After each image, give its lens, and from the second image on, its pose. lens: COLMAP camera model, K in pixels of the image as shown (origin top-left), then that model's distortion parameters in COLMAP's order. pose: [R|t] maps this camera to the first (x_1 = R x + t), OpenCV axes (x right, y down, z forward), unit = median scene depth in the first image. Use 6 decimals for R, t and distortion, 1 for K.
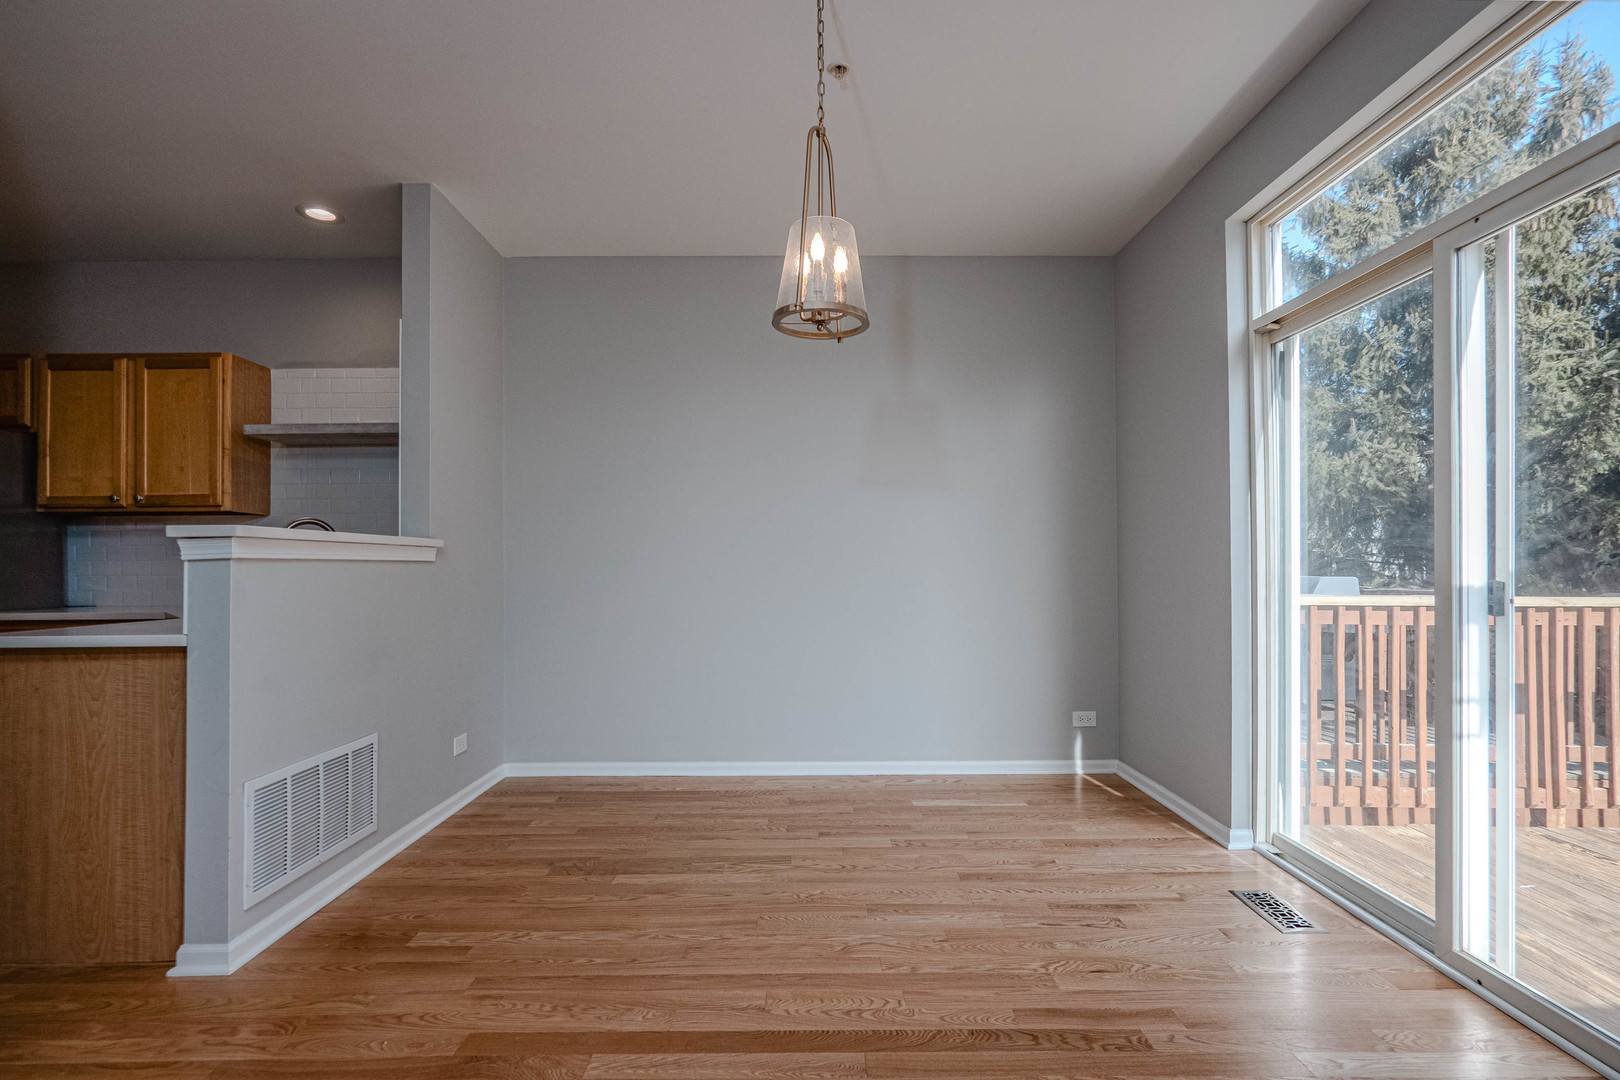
lens RADIAL K [[770.9, 0, 805.8], [0, 770.9, 558.4], [0, 0, 1]] dist [-0.012845, 0.000030]
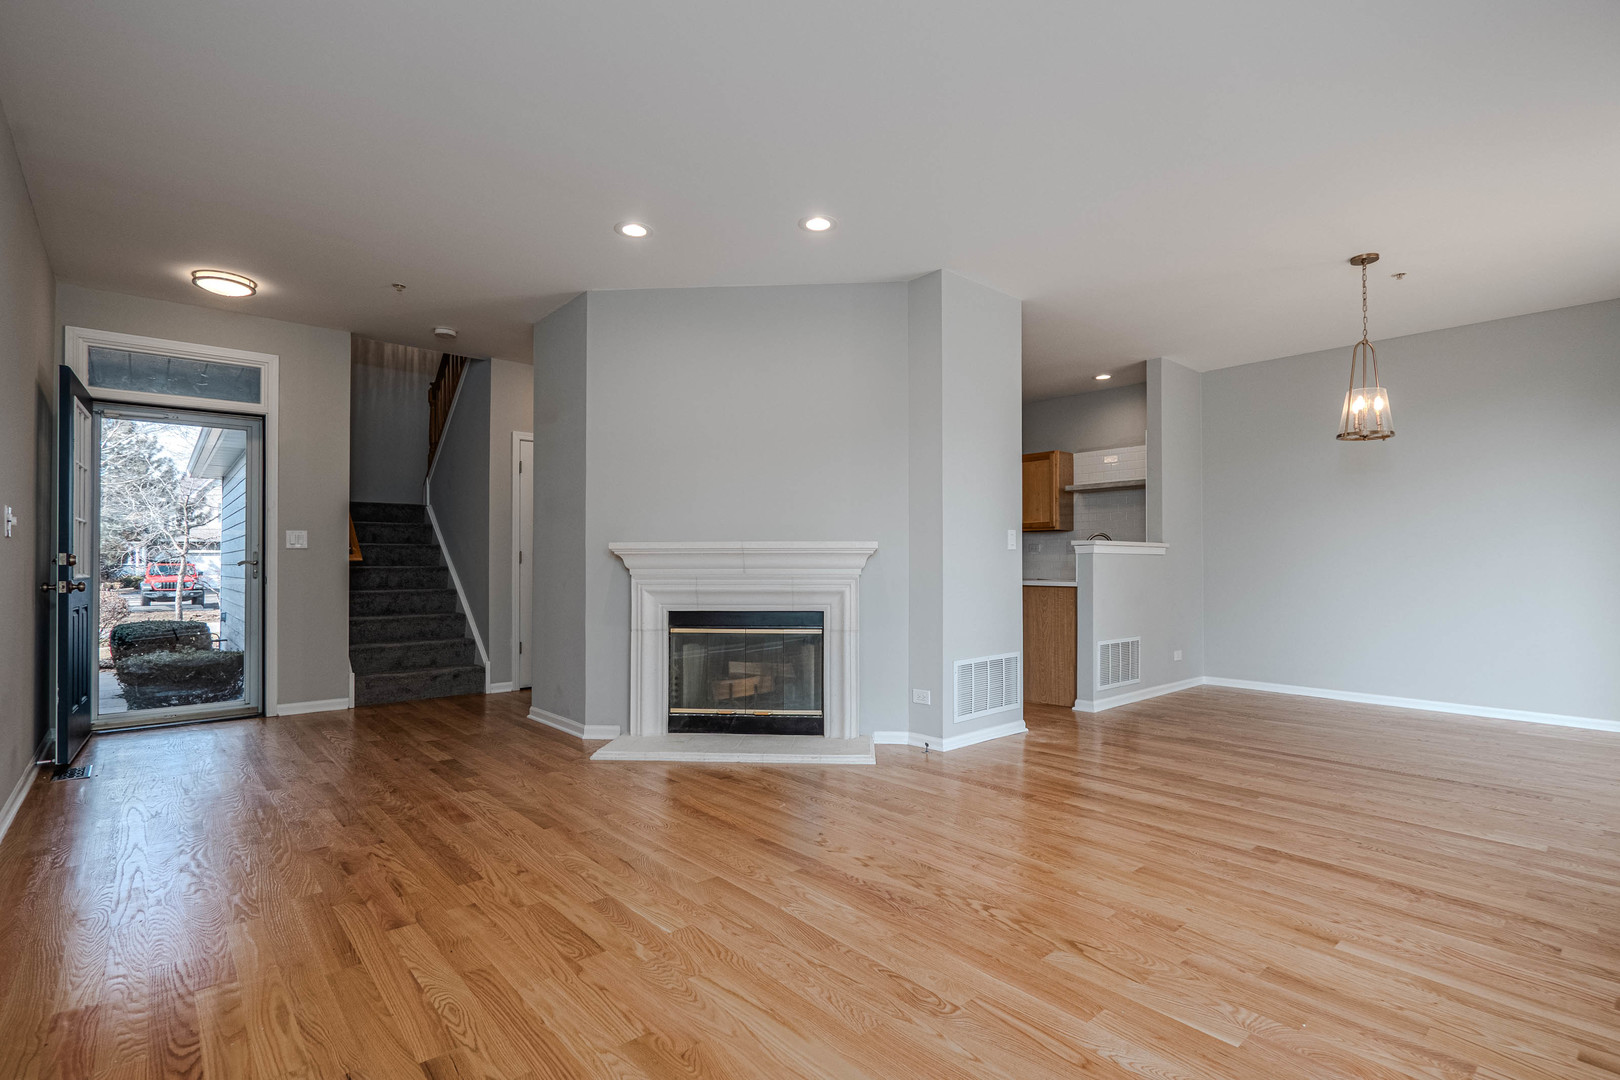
lens RADIAL K [[770.9, 0, 805.8], [0, 770.9, 558.4], [0, 0, 1]] dist [-0.012845, 0.000030]
pose [[0.657875, -0.000996, -0.753126, 0.366514], [0.003379, 0.999993, 0.001629, 0.007154], [0.753119, -0.003617, 0.657874, -0.932844]]
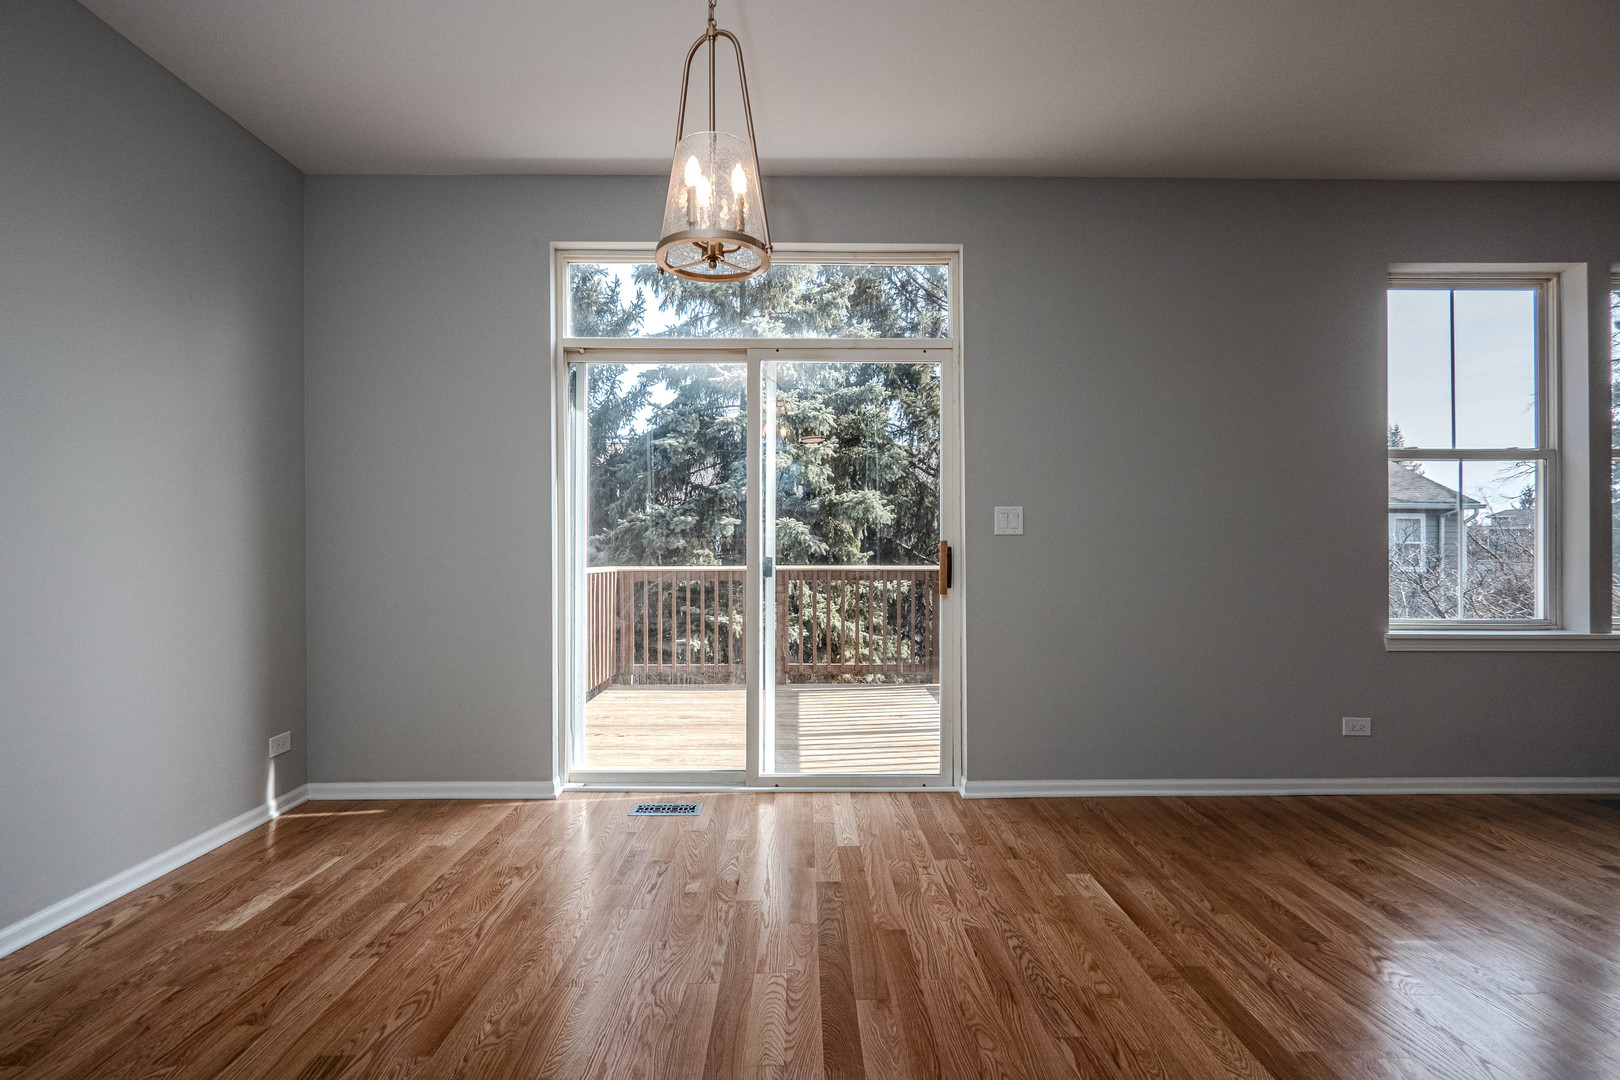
lens RADIAL K [[775.6, 0, 802.3], [0, 775.6, 543.5], [0, 0, 1]] dist [0.023265, -0.000097]
pose [[-0.000567, 0.011583, 0.999933, -0.556413], [-0.005075, 0.999920, -0.011586, 0.012916], [-0.999987, -0.005081, -0.000509, 0.591667]]
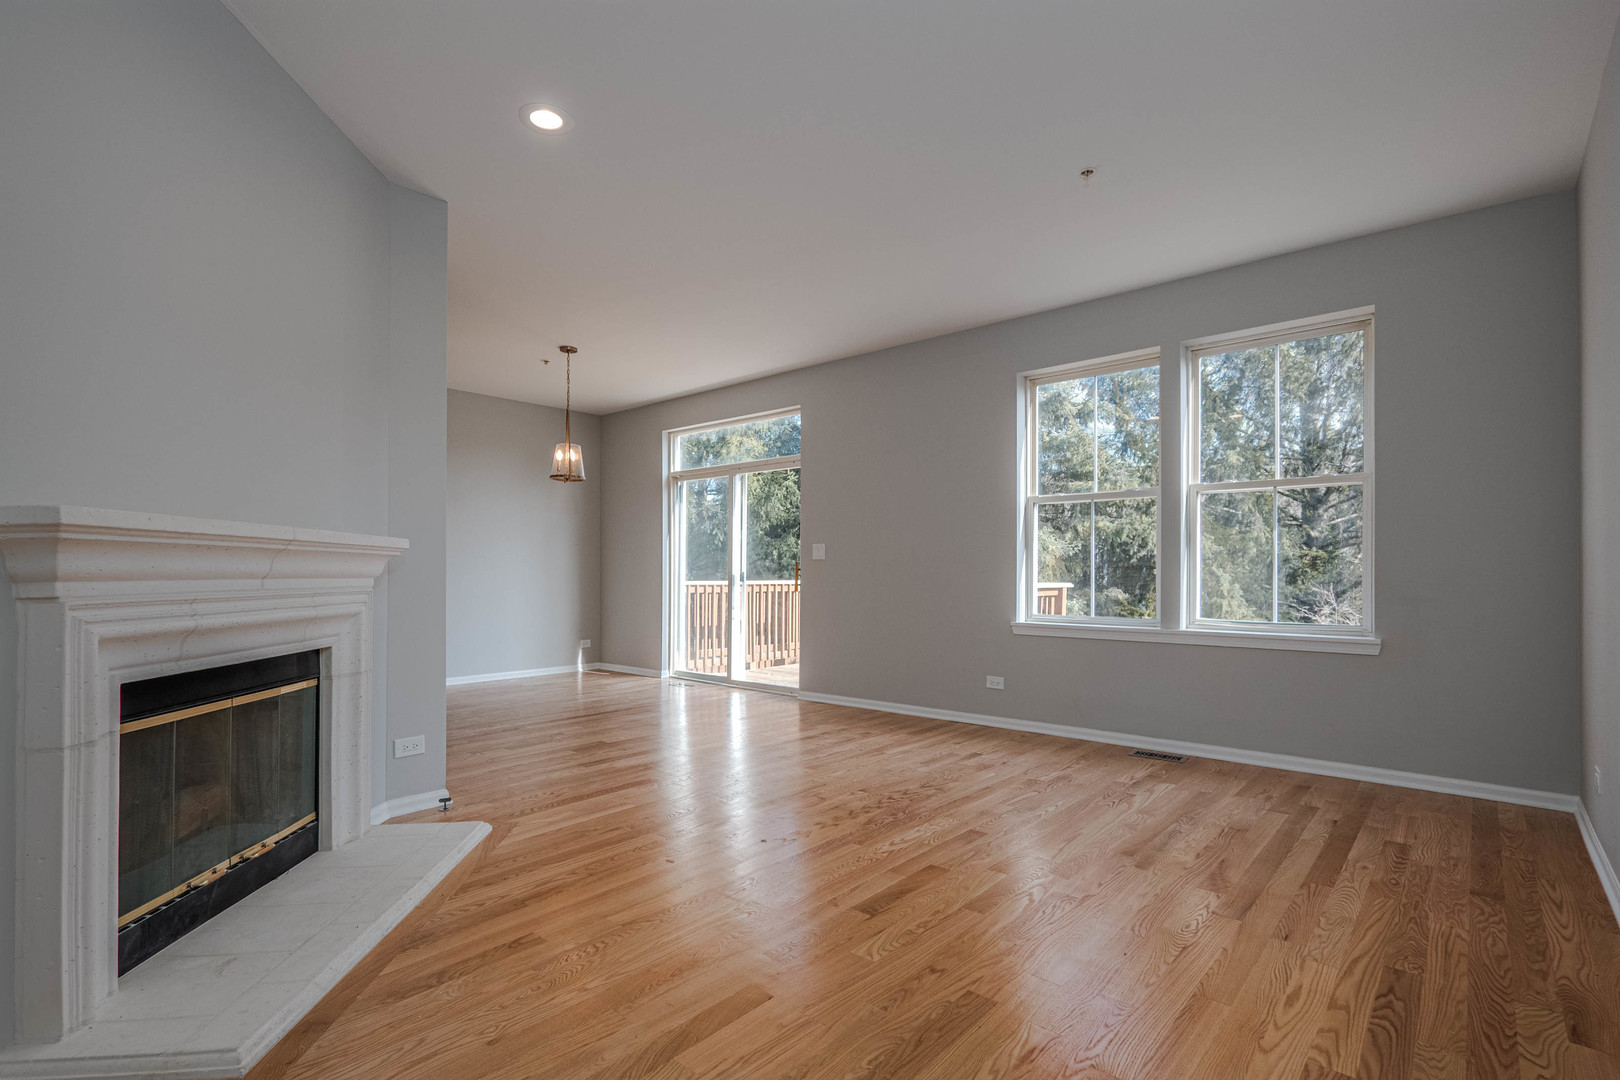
lens RADIAL K [[770.9, 0, 805.8], [0, 770.9, 558.4], [0, 0, 1]] dist [-0.012845, 0.000030]
pose [[0.657855, 0.018115, 0.752926, -0.975289], [-0.010208, 0.999833, -0.015136, 0.013479], [-0.753075, 0.002272, 0.657931, -0.960398]]
